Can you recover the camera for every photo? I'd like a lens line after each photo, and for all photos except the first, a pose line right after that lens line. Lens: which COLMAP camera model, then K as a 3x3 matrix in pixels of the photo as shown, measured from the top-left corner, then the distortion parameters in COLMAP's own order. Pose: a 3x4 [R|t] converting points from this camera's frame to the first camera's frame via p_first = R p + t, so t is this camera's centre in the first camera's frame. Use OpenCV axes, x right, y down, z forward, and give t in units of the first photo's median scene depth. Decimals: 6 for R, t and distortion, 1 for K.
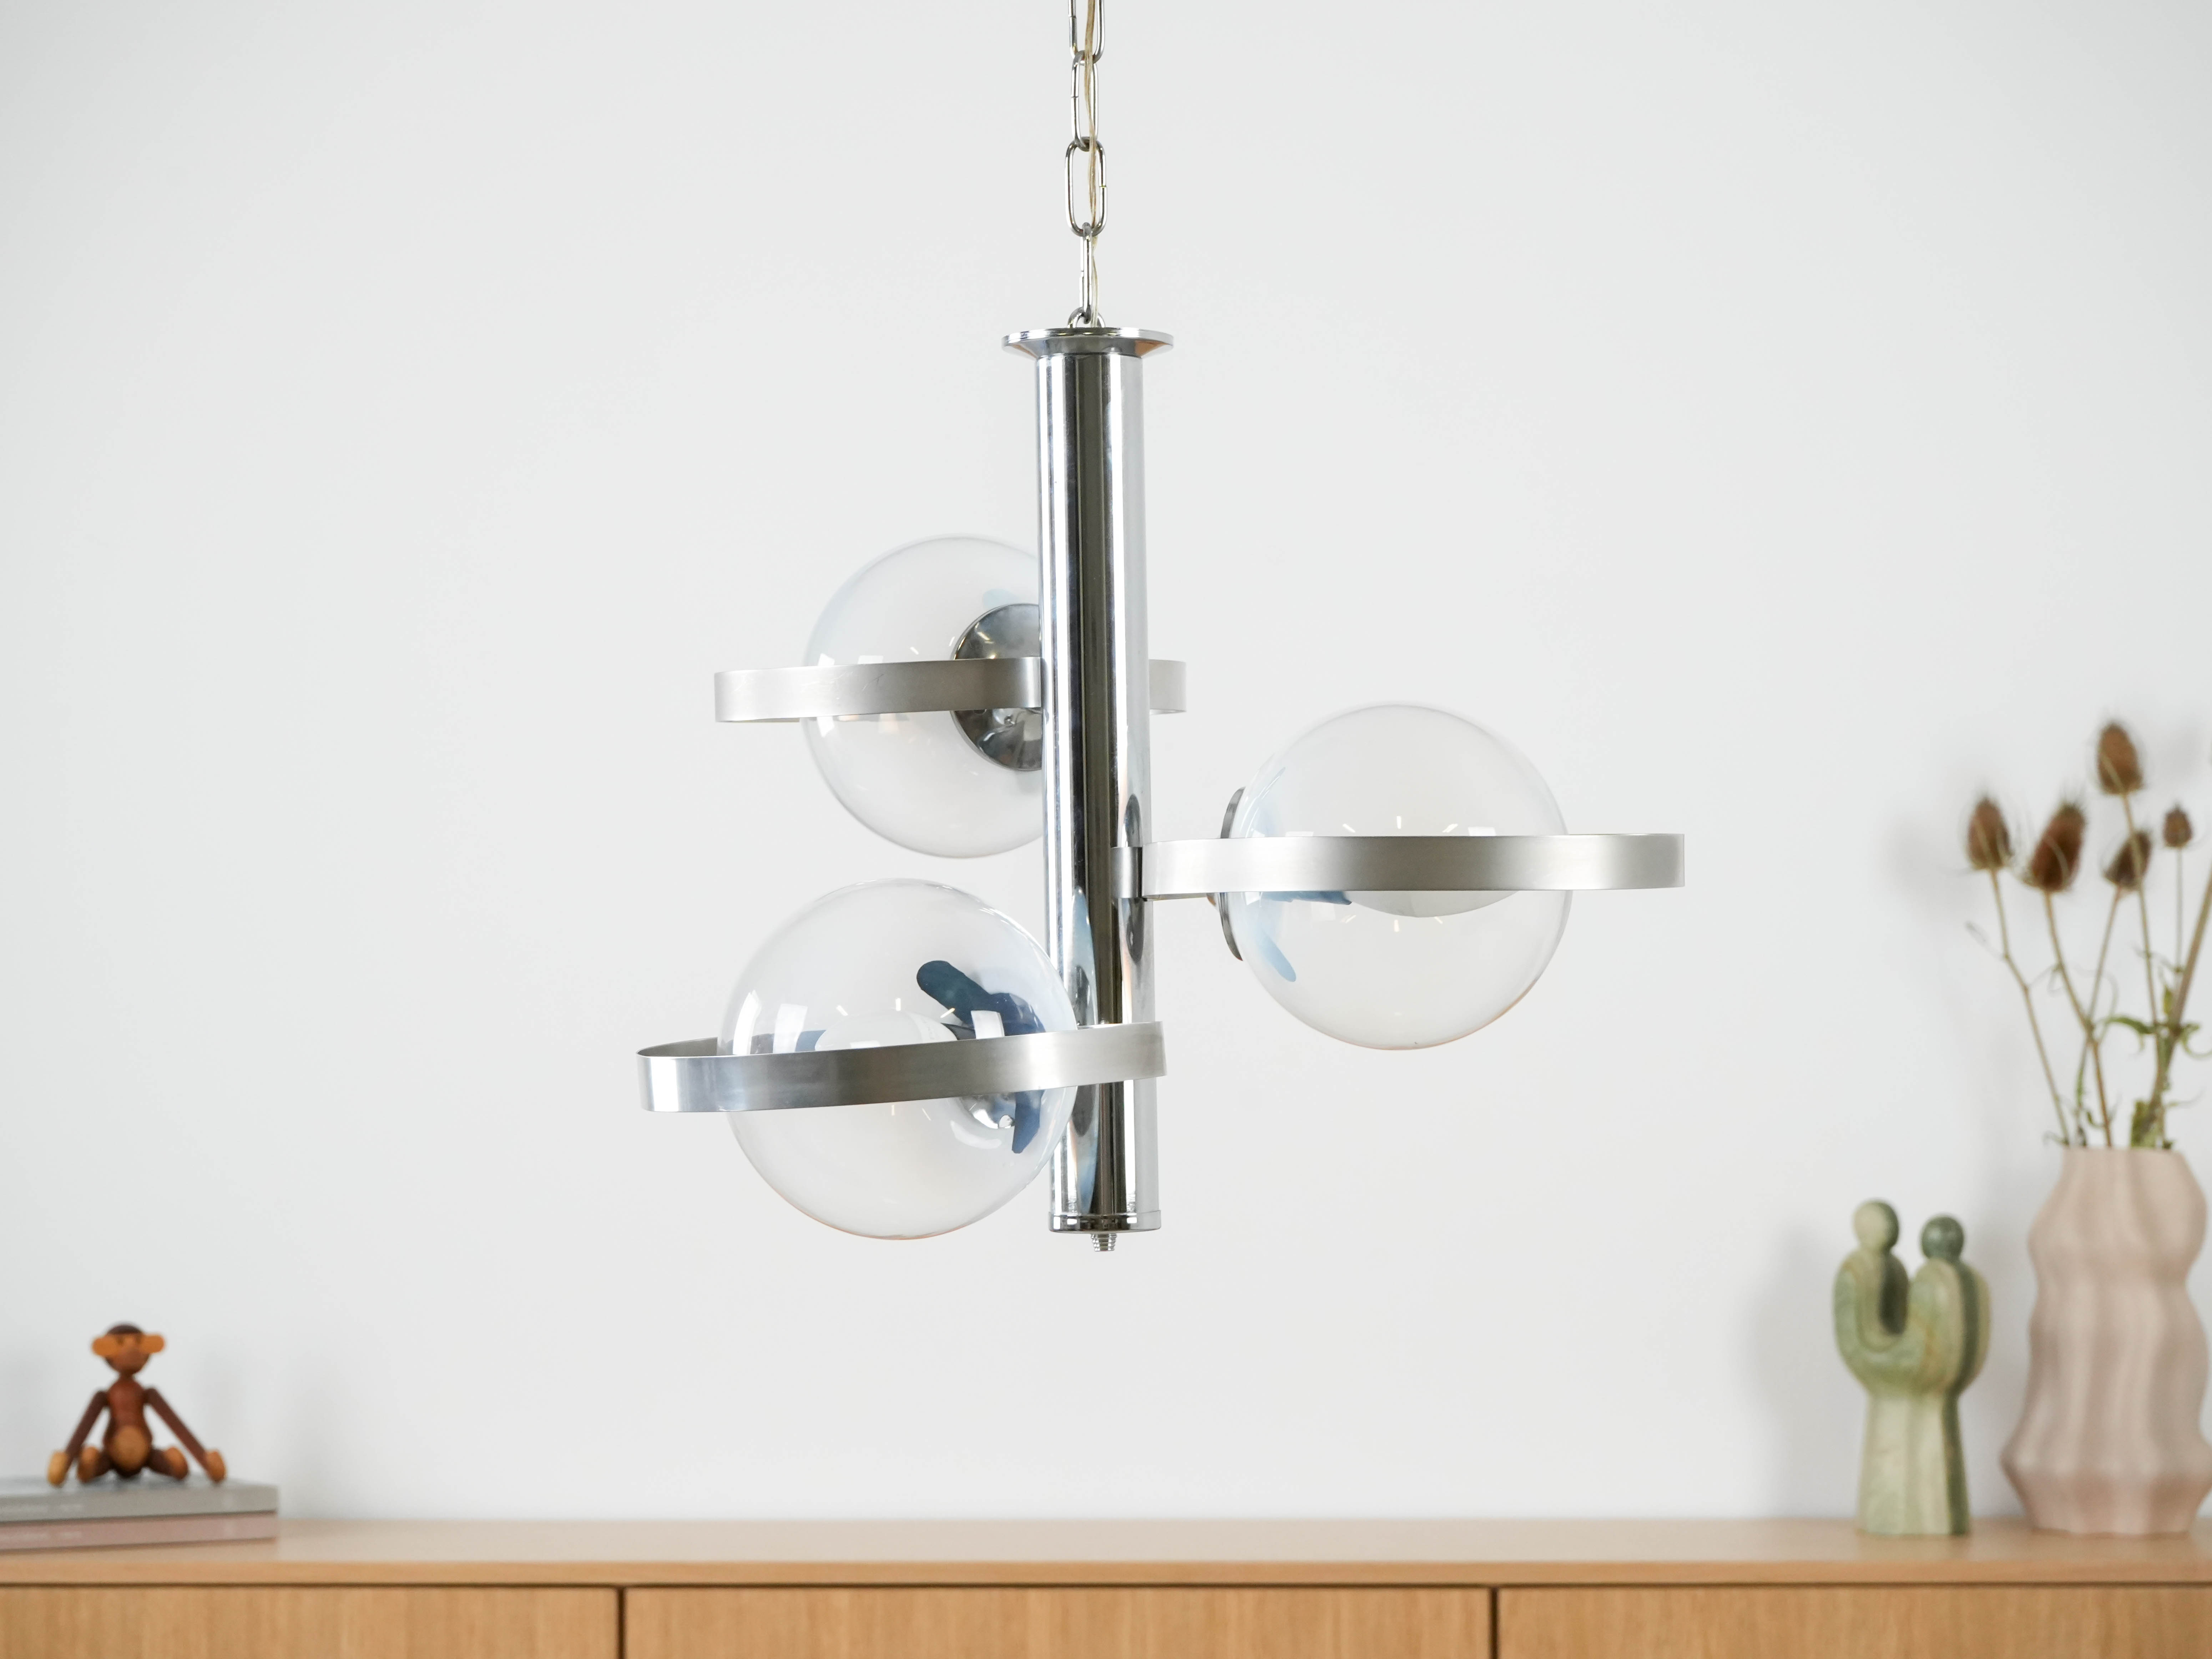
lens RADIAL K [[4676.4, 0, 1044.5], [0, 4676.4, 918.2], [0, 0, 1]] dist [-0.041250, -0.380941]
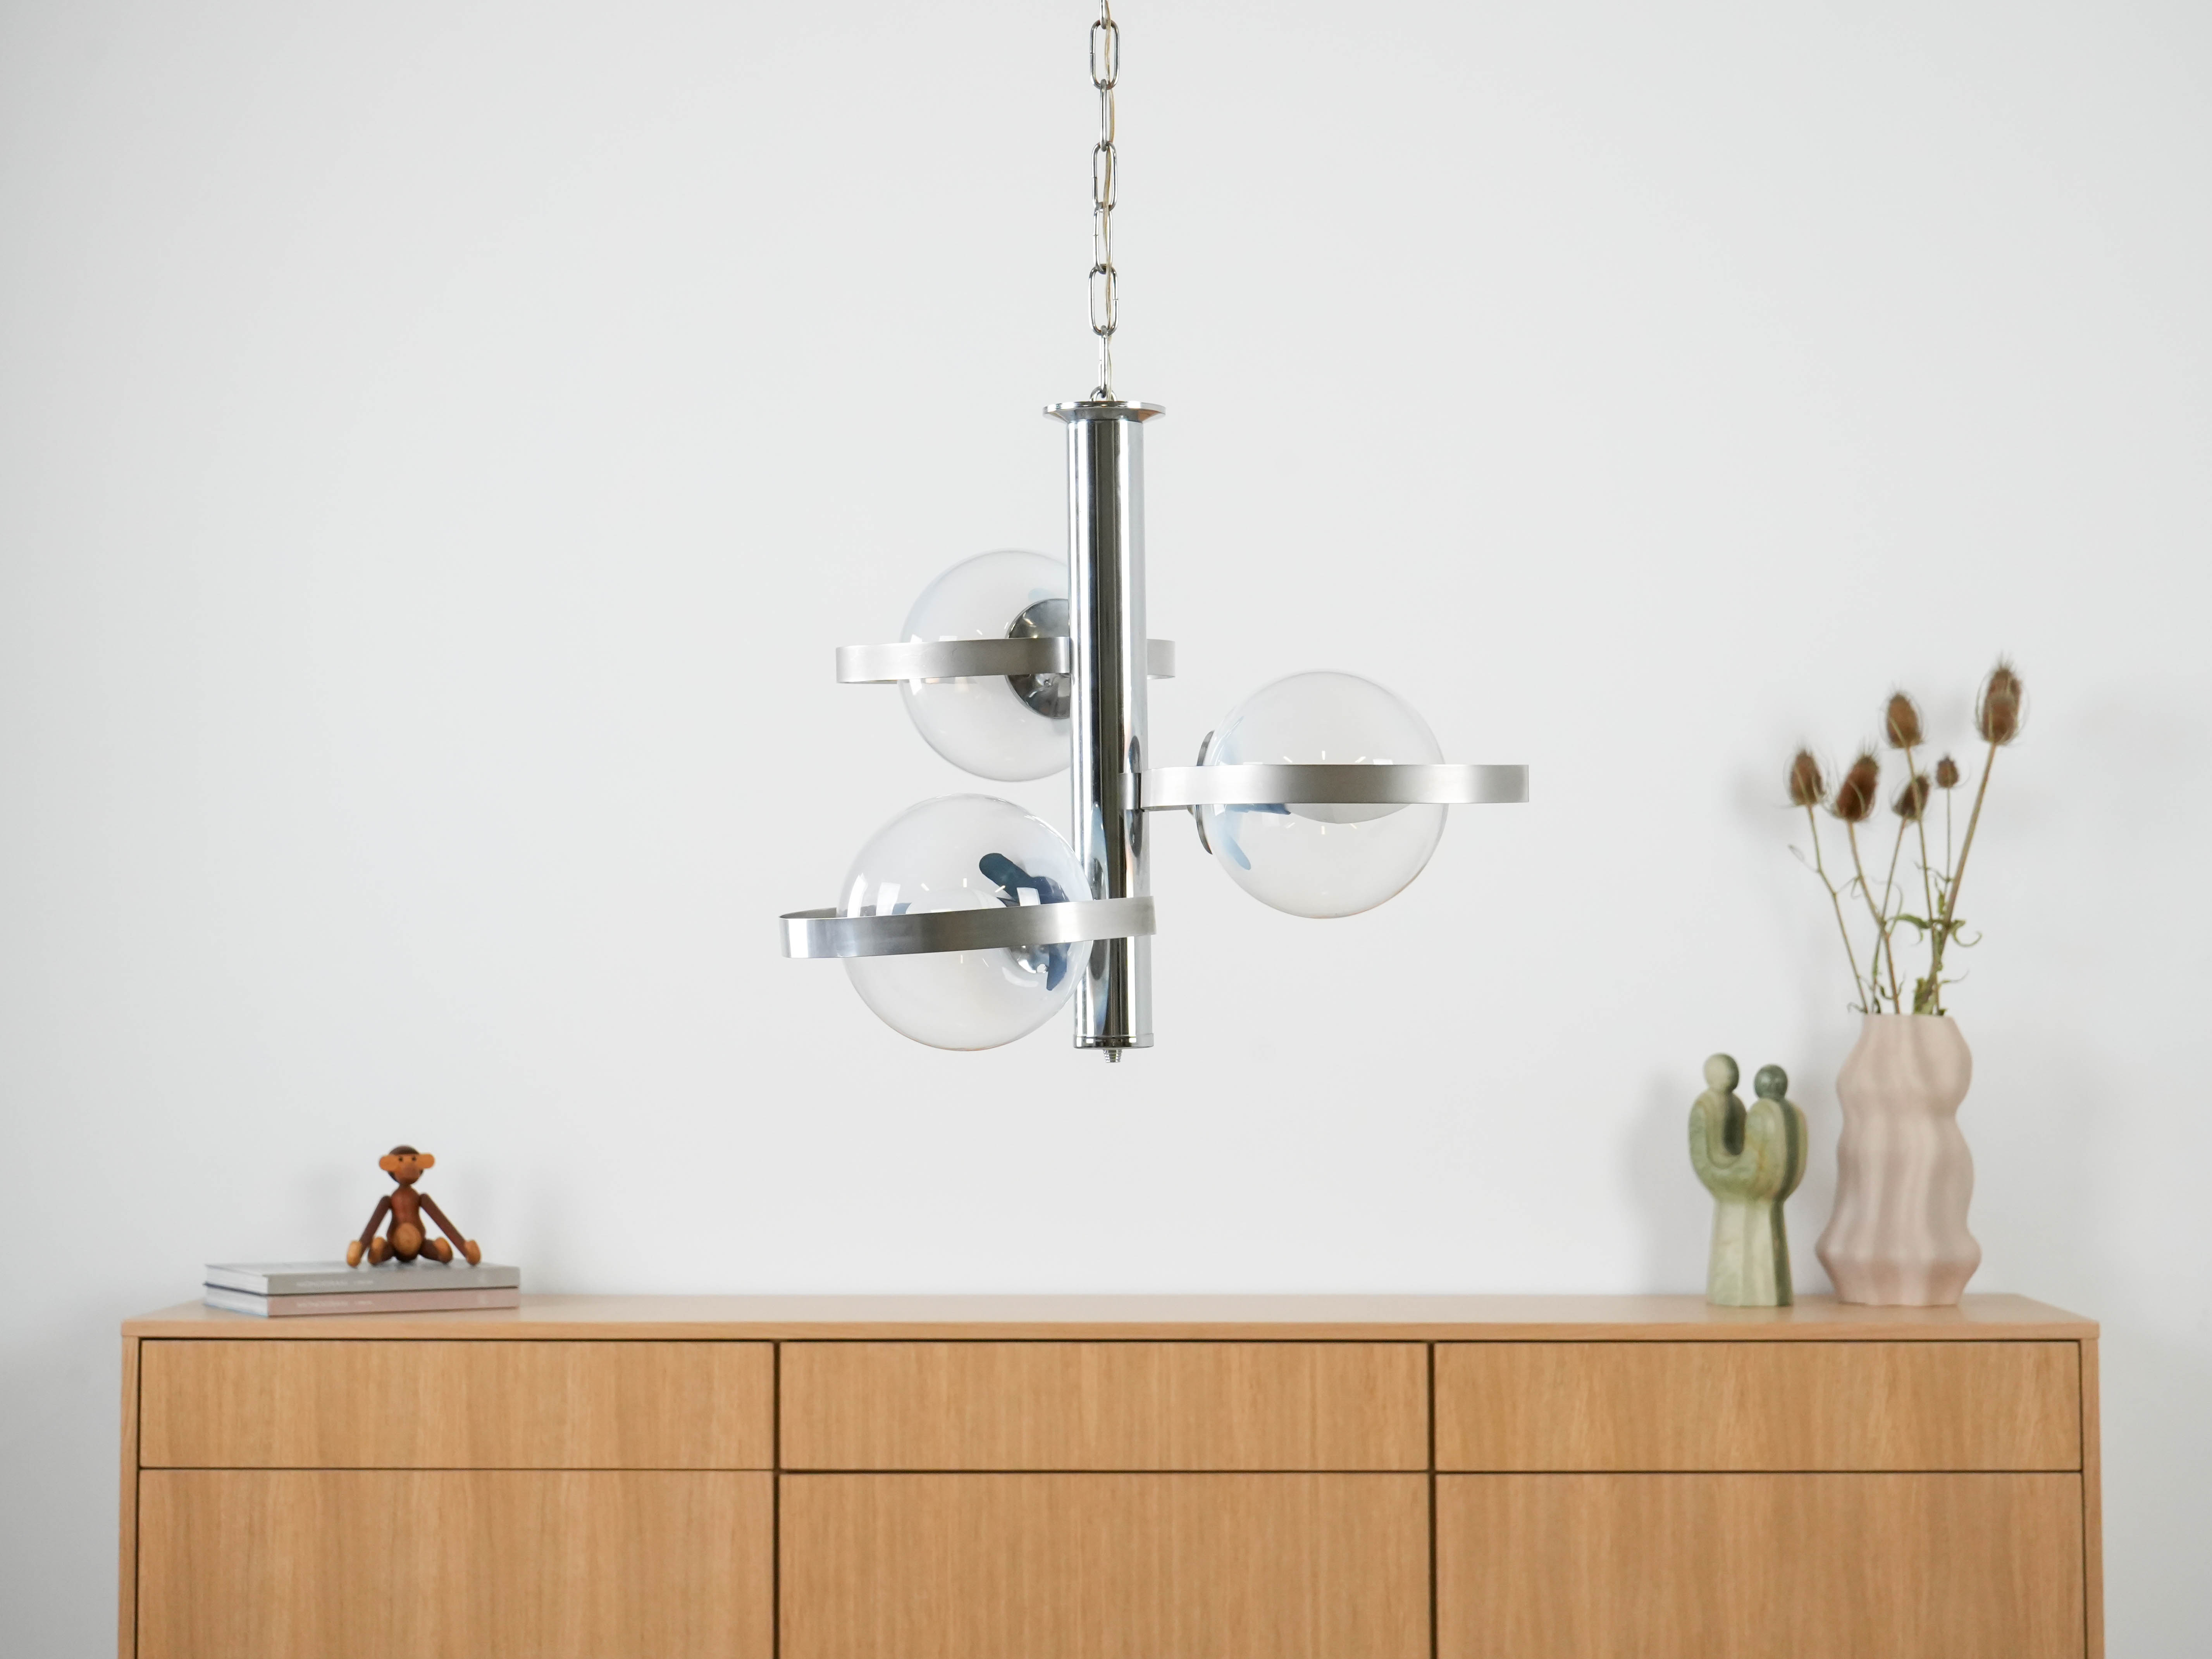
lens RADIAL K [[3666.2, 0, 1106.0], [0, 3666.2, 829.5], [0, 0, 1]] dist [-0.035415, -0.004726]
pose [[0.999993, 0.000405, -0.003731, 0.007377], [-0.000434, 0.999970, -0.007760, 0.005140], [0.003728, 0.007762, 0.999963, -0.047761]]
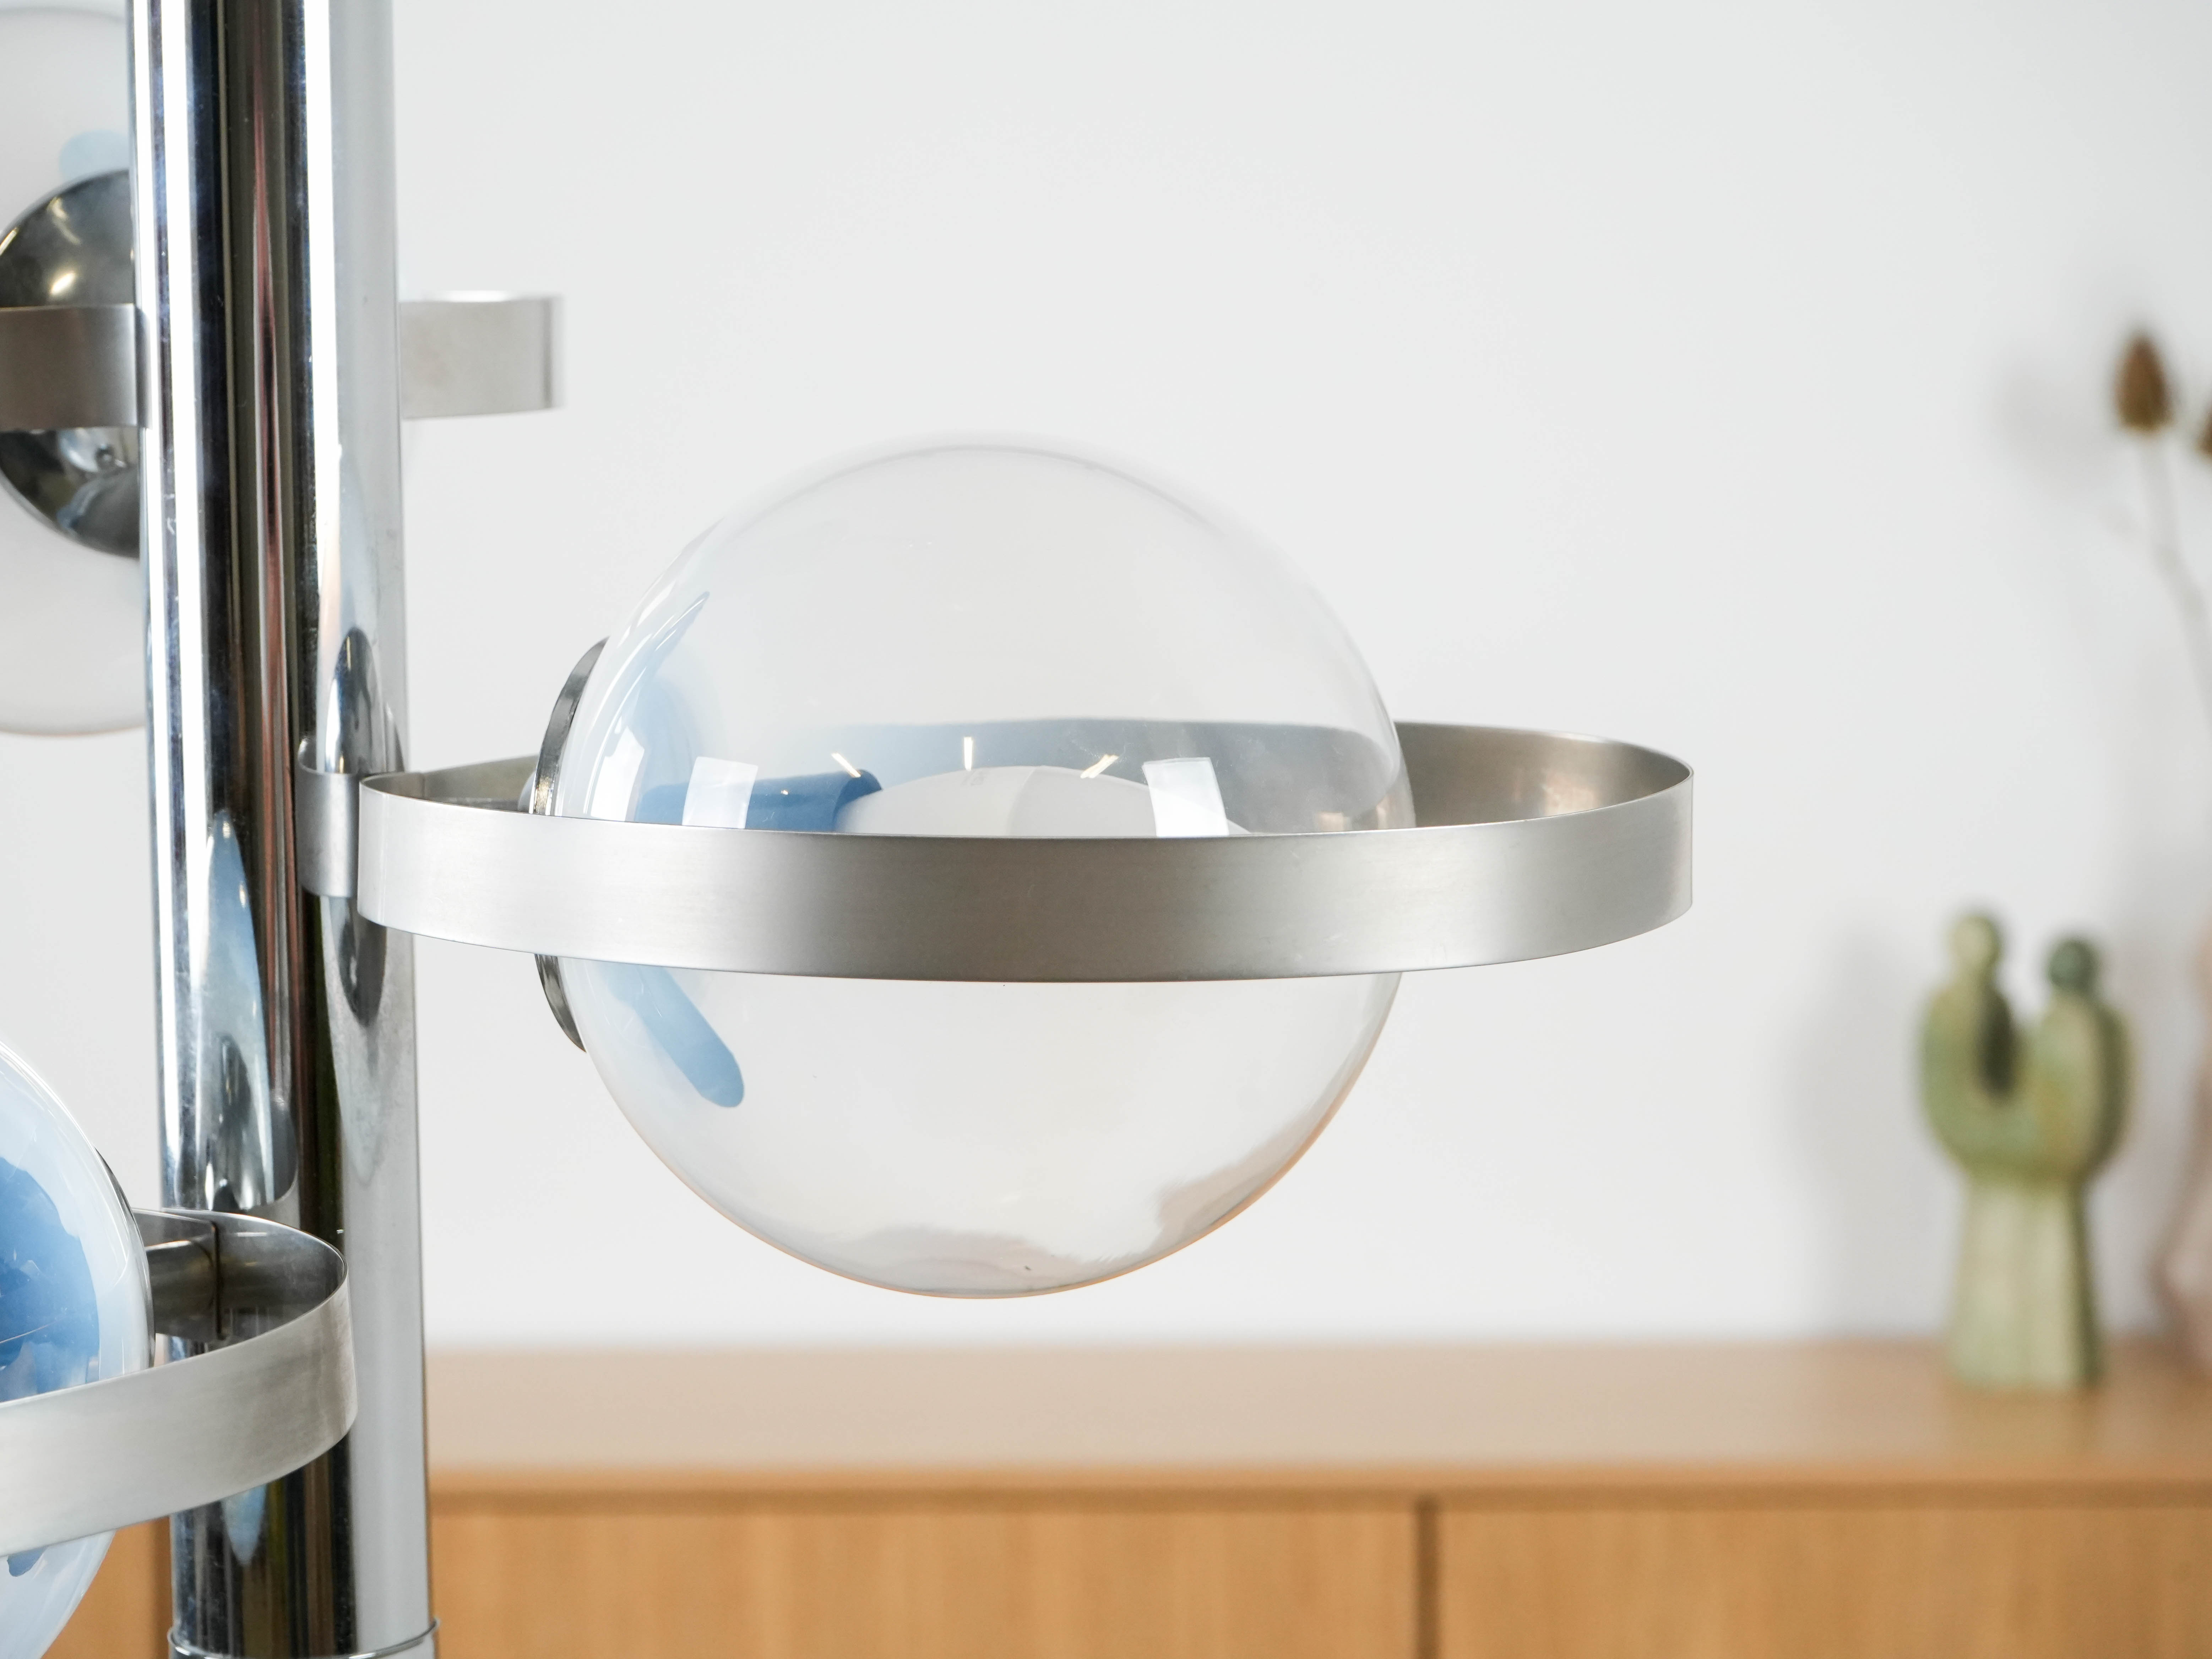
lens RADIAL K [[4845.8, 0, 1107.8], [0, 4845.8, 931.1], [0, 0, 1]] dist [-0.038730, 0.074927]
pose [[0.999883, -0.009637, 0.011904, 0.041668], [0.008132, 0.992665, 0.120625, -0.027329], [-0.012979, -0.120514, 0.992627, 0.299218]]
